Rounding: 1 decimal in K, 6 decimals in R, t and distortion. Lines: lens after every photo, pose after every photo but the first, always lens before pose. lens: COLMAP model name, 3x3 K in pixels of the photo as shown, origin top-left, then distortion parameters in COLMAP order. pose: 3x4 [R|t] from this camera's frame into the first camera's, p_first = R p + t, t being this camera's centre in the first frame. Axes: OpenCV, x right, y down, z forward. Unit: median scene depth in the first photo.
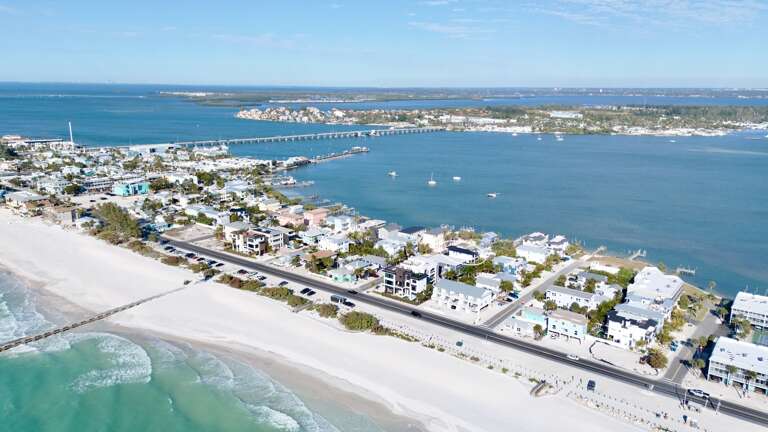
lens RADIAL K [[554.0, 0, 384.0], [0, 554.0, 216.0], [0, 0, 1]] dist [0.076516, -0.071449]
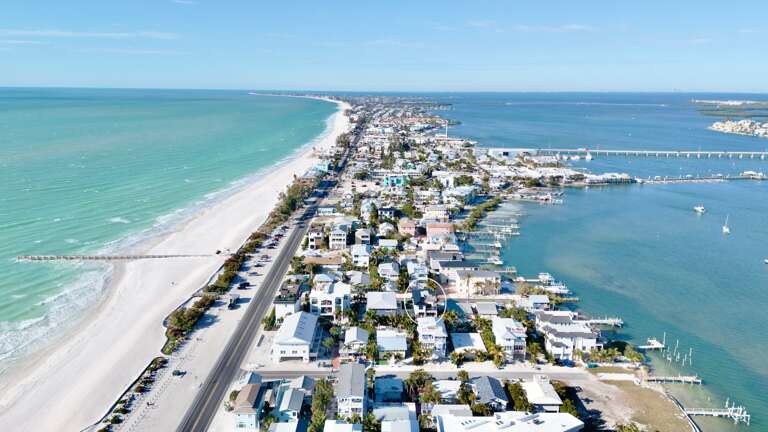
lens RADIAL K [[554.0, 0, 384.0], [0, 554.0, 216.0], [0, 0, 1]] dist [0.076516, -0.071449]
pose [[0.619567, 0.169086, -0.766516, 0.327607], [-0.181289, 0.980946, 0.069853, -0.044360], [0.763722, 0.095682, 0.638415, 0.225258]]
